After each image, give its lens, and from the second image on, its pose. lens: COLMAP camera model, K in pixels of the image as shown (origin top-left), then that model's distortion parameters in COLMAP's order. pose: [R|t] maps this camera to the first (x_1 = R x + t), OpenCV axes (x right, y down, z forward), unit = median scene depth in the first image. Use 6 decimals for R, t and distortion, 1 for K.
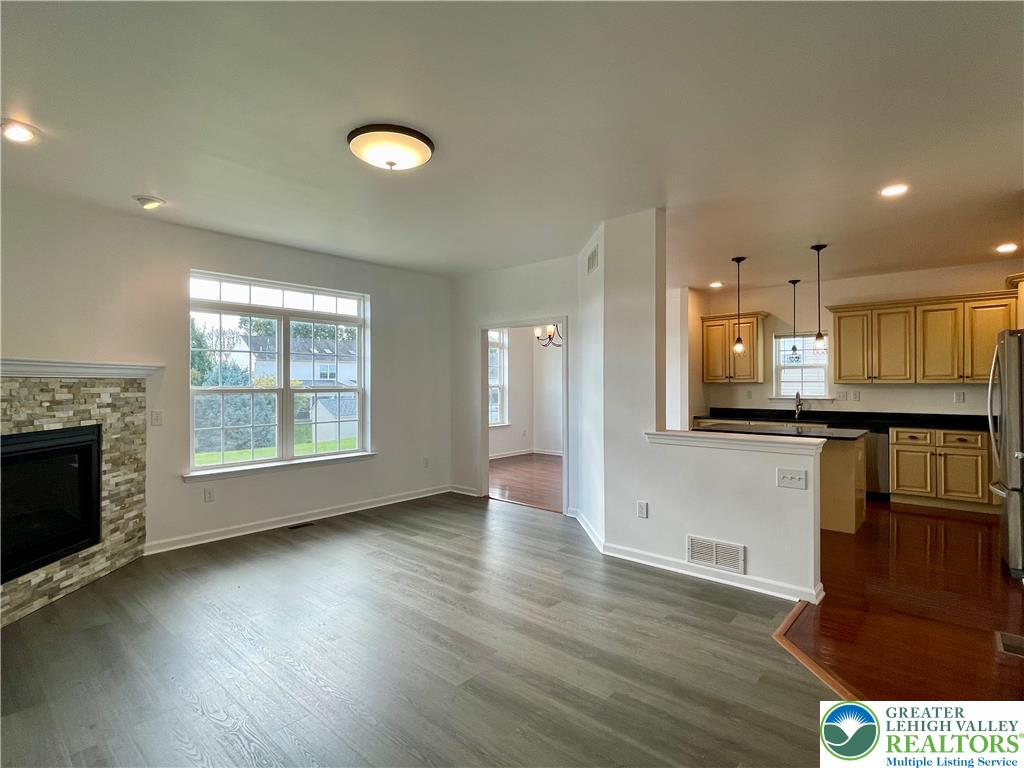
lens RADIAL K [[514.9, 0, 510.5], [0, 514.9, 384.8], [0, 0, 1]] dist [-0.012641, 0.009315]
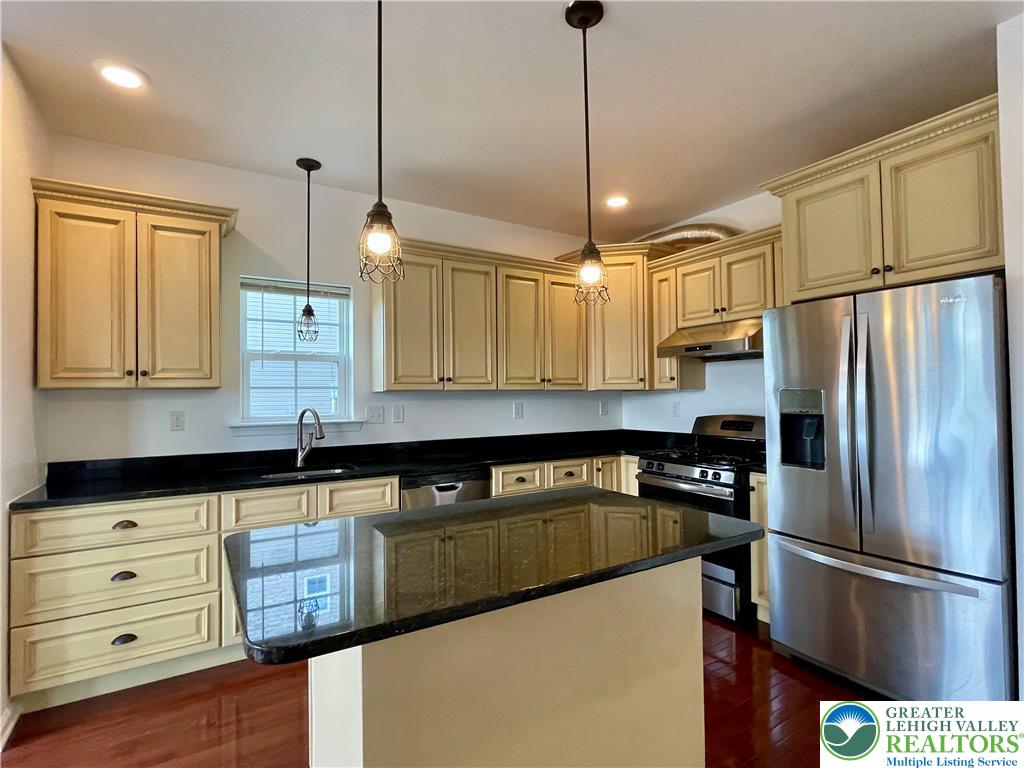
lens RADIAL K [[512.2, 0, 510.3], [0, 512.2, 383.5], [0, 0, 1]] dist [-0.005401, -0.000758]
pose [[0.285280, 0.024360, 0.958135, 0.307782], [0.013489, 0.999476, -0.029427, 0.011901], [-0.958349, 0.021319, 0.284802, 1.224966]]
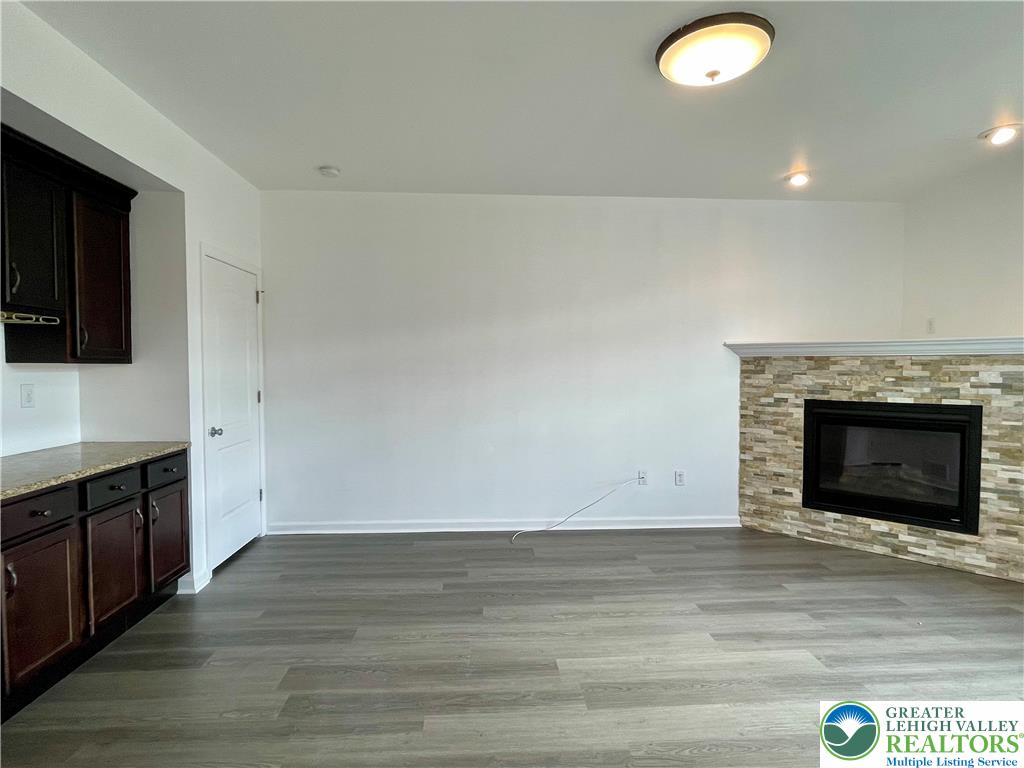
lens RADIAL K [[514.9, 0, 510.5], [0, 514.9, 384.8], [0, 0, 1]] dist [-0.012641, 0.009315]
pose [[-0.709271, 0.027313, -0.704407, 0.398376], [-0.001647, 0.999182, 0.040401, 0.004318], [0.704934, 0.029816, -0.708646, 0.992287]]
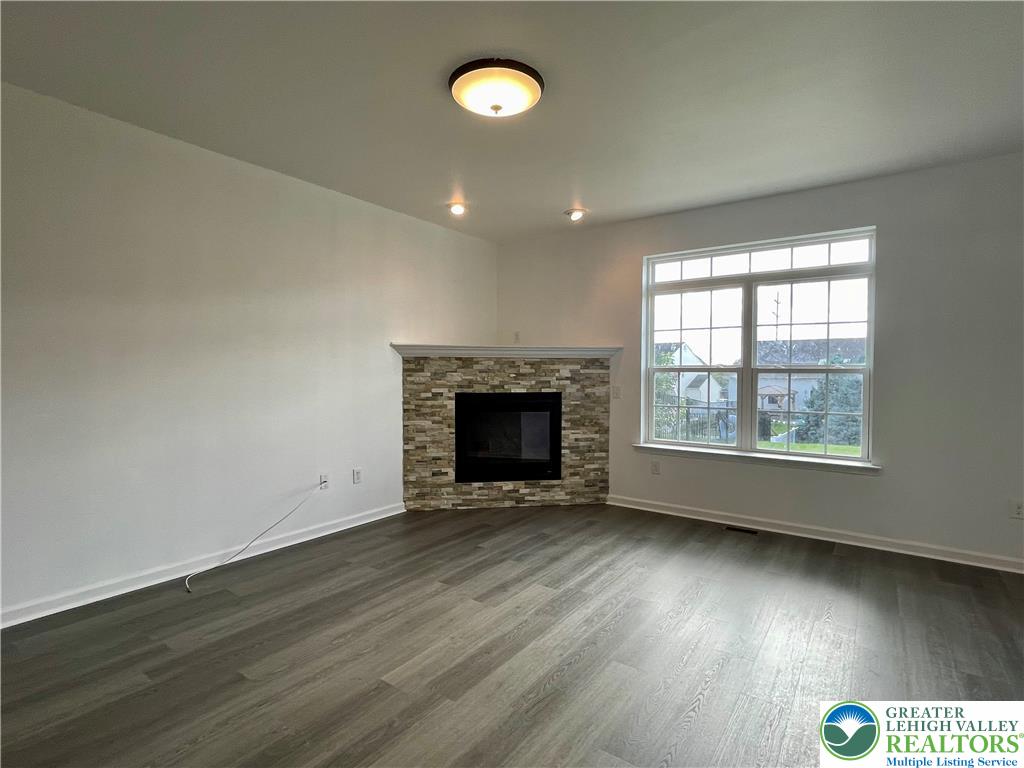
lens RADIAL K [[514.9, 0, 510.5], [0, 514.9, 384.8], [0, 0, 1]] dist [-0.012641, 0.009315]
pose [[0.097496, 0.031187, -0.994747, 0.501102], [-0.006555, 0.999507, 0.030694, 0.015688], [0.995214, 0.003528, 0.097652, 0.692210]]
